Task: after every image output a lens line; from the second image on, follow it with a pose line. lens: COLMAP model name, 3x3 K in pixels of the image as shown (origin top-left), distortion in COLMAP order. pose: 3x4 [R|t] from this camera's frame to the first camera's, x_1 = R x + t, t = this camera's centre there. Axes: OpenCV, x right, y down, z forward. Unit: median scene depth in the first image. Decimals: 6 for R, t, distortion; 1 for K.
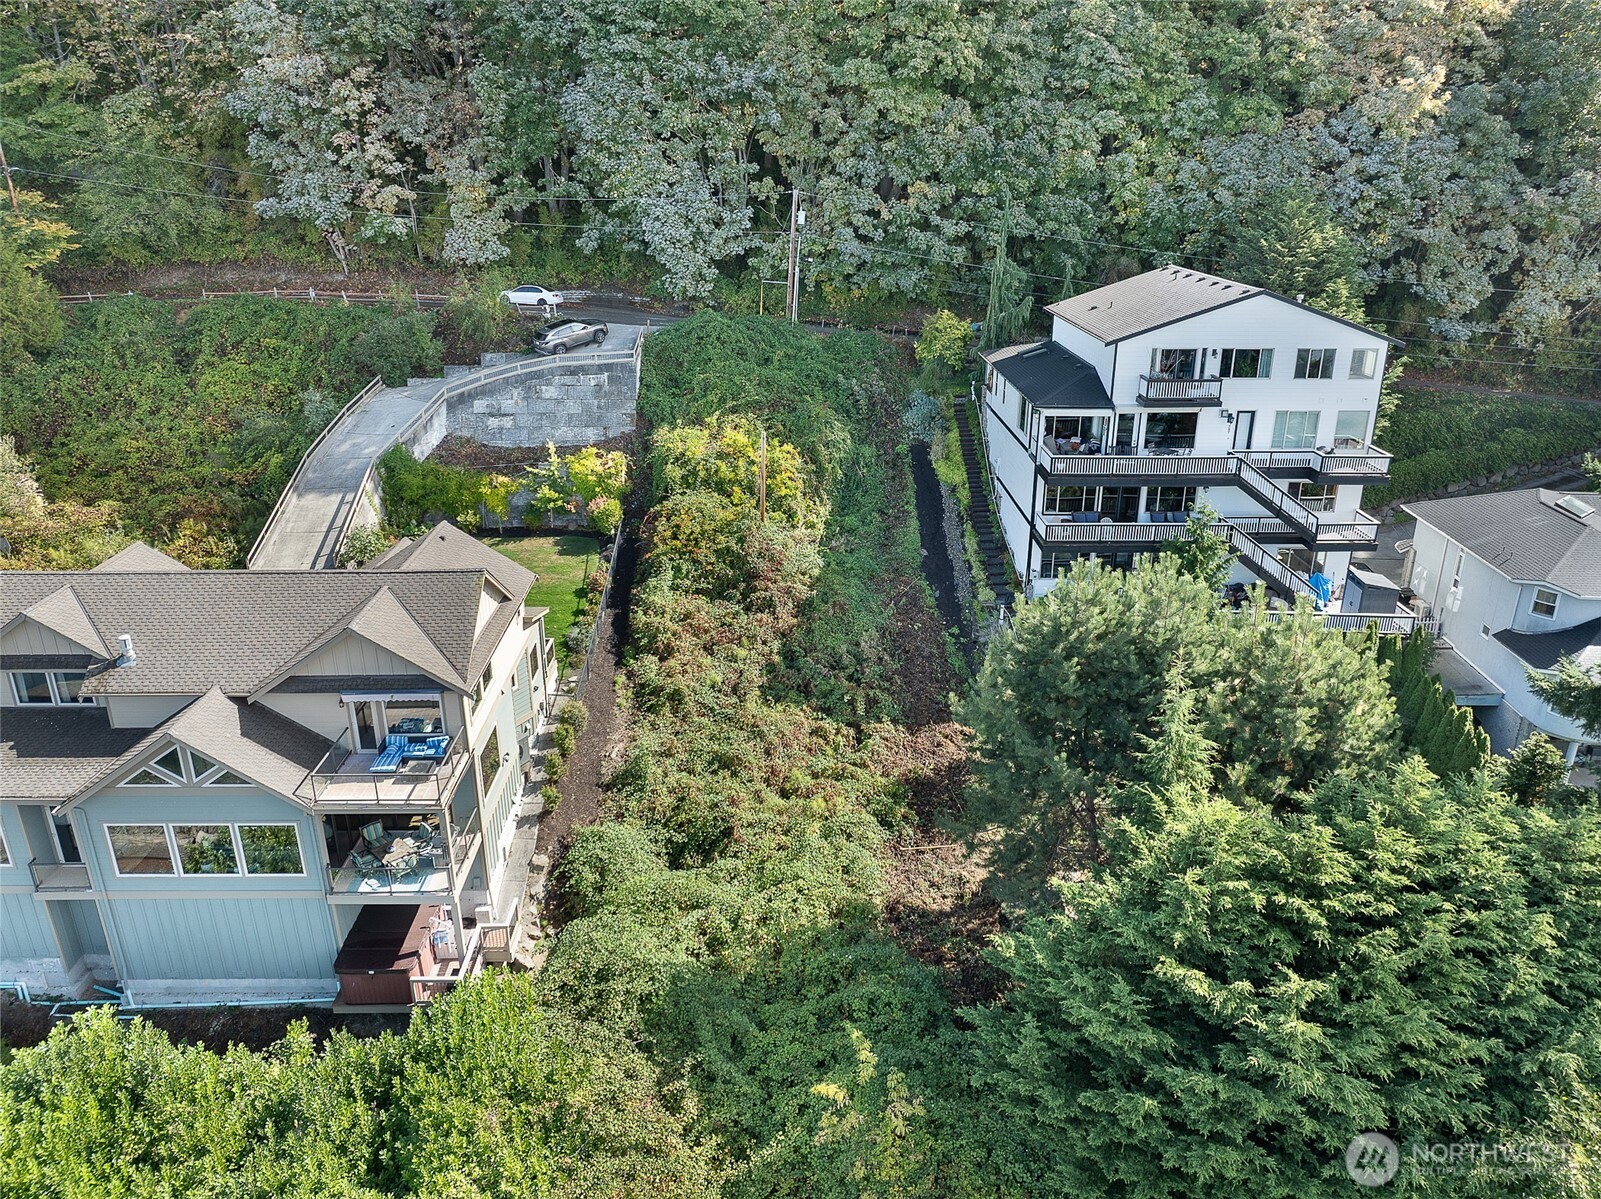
lens RADIAL K [[1124.8, 0, 801.8], [0, 1124.8, 617.8], [0, 0, 1]] dist [-0.046089, 0.034949]
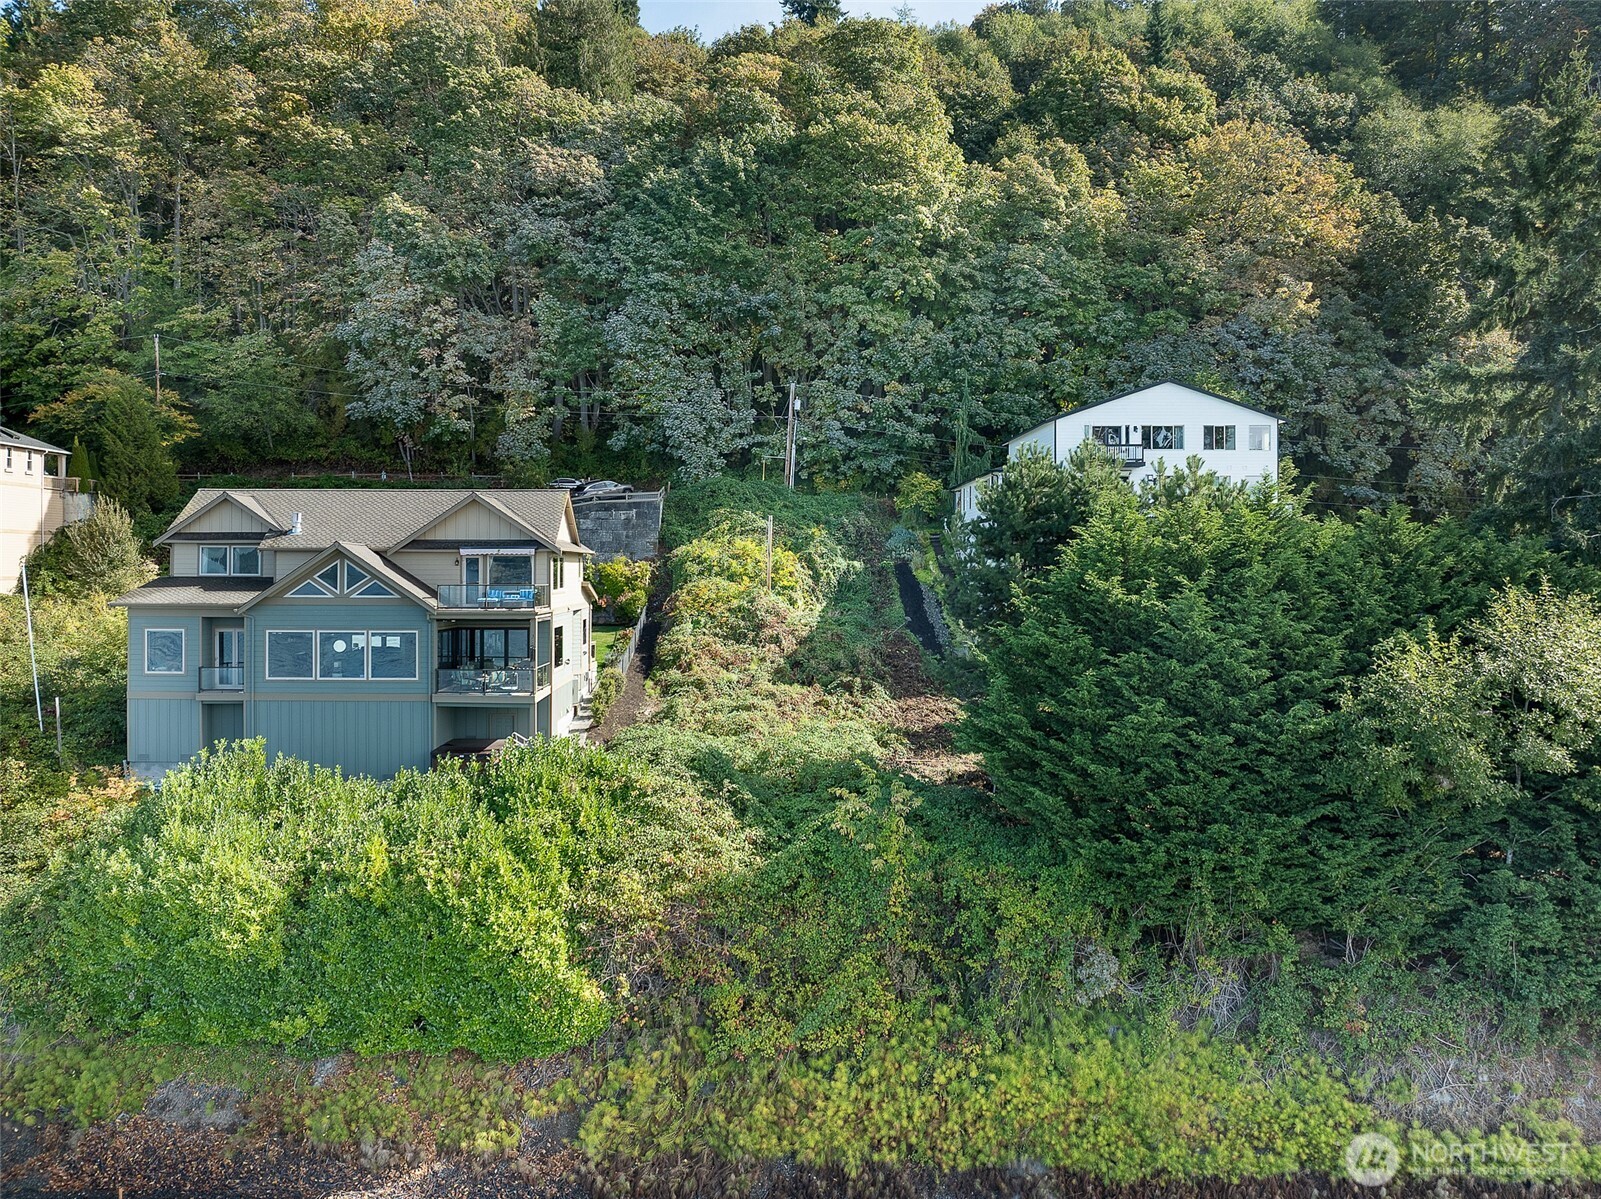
lens RADIAL K [[1152.3, 0, 746.7], [0, 1152.3, 575.0], [0, 0, 1]] dist [-0.014577, -0.004744]
pose [[0.999513, -0.000230, -0.031190, -0.017034], [-0.010835, 0.935146, -0.354096, 0.267416], [0.029249, 0.354262, 0.934689, -0.109113]]
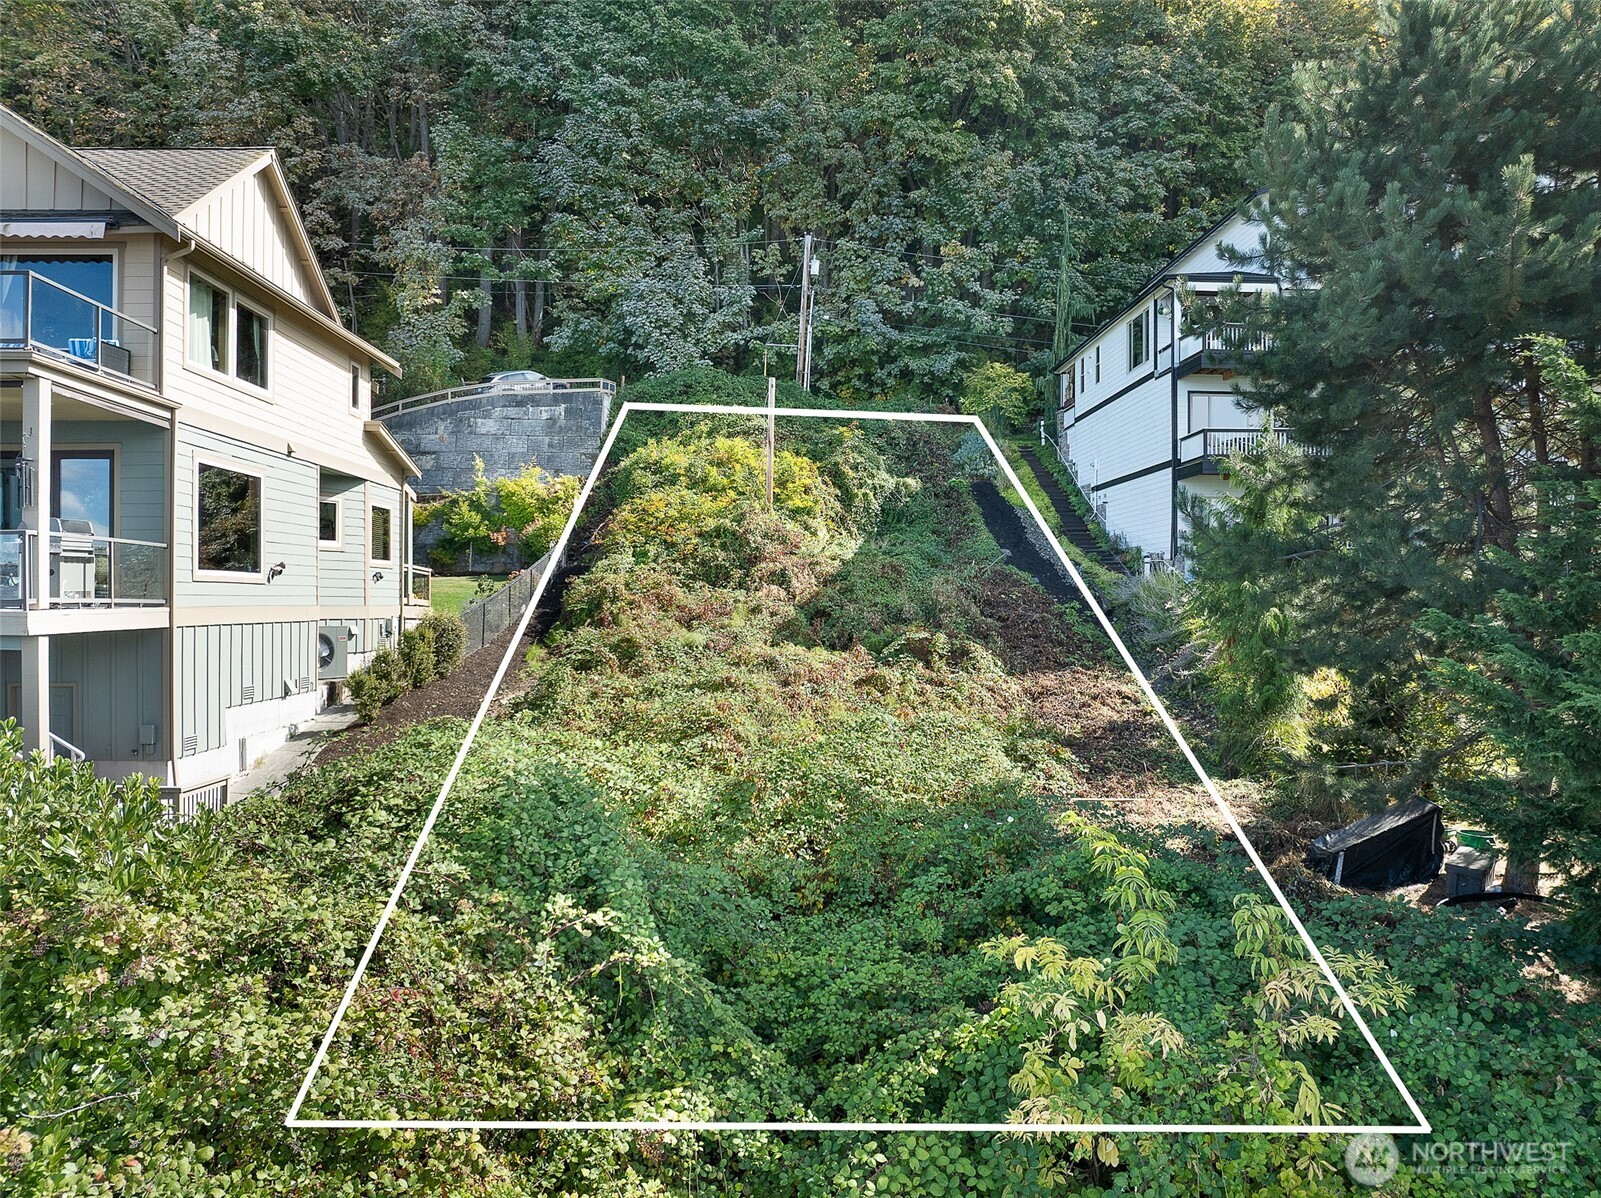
lens RADIAL K [[1185.5, 0, 798.9], [0, 1185.5, 588.4], [0, 0, 1]] dist [-0.037675, -0.002110]
pose [[0.999993, -0.001855, 0.003103, -0.015914], [0.002850, 0.932494, -0.361175, 0.183346], [-0.002224, 0.361182, 0.932493, 0.281995]]
